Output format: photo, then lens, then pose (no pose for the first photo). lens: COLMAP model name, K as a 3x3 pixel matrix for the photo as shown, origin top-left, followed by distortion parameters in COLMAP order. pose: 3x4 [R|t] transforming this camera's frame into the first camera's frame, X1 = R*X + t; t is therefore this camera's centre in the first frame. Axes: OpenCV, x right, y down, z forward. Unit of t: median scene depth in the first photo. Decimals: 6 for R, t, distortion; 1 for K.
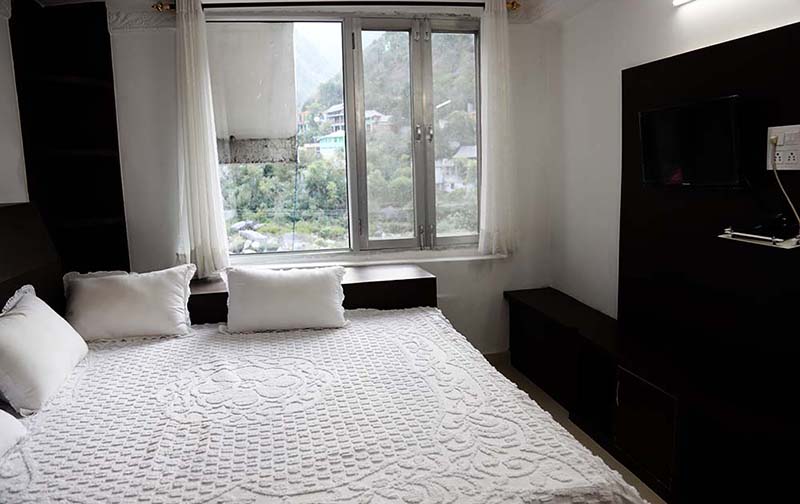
lens RADIAL K [[537.9, 0, 398.8], [0, 537.9, 236.0], [0, 0, 1]] dist [-0.130815, 0.075811]
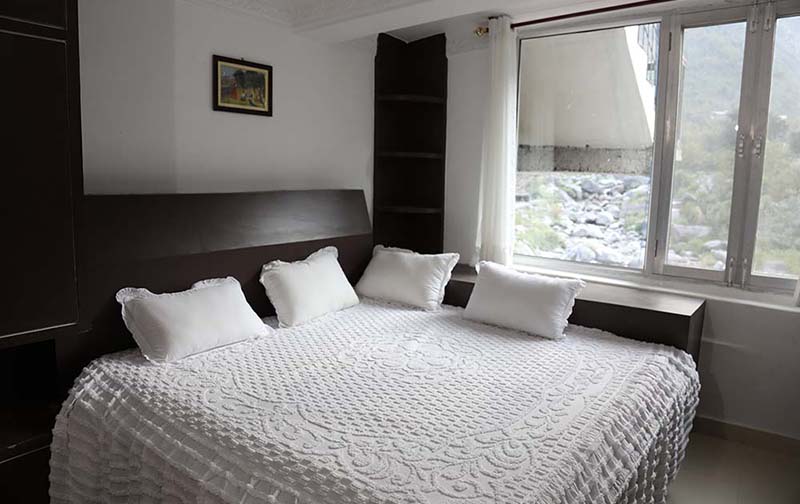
lens RADIAL K [[537.9, 0, 398.8], [0, 537.9, 236.0], [0, 0, 1]] dist [-0.130815, 0.075811]
pose [[0.656440, 0.129528, -0.743175, 0.411195], [-0.141196, 0.988835, 0.047628, -0.024113], [0.741047, 0.073668, 0.667400, 0.124581]]
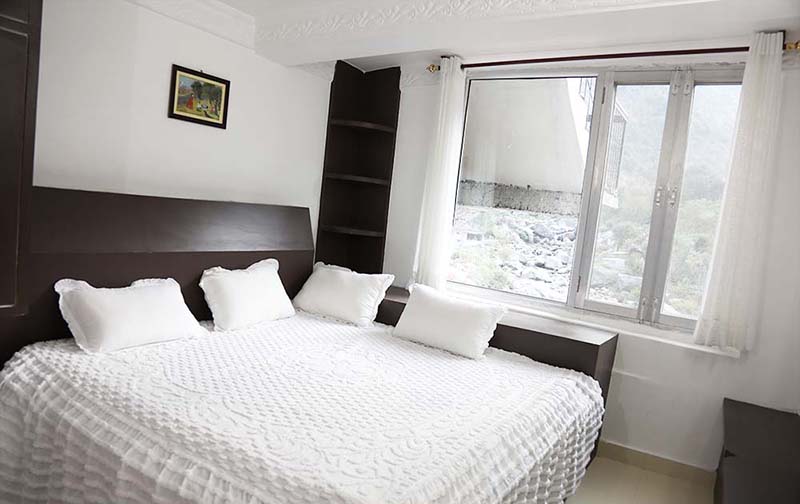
lens RADIAL K [[539.0, 0, 400.0], [0, 539.0, 252.0], [0, 0, 1]] dist [-0.122842, 0.063188]
pose [[0.710821, 0.163251, -0.684166, 0.482190], [-0.219900, 0.975513, 0.004302, -0.008164], [0.668115, 0.147390, 0.729313, 0.103835]]
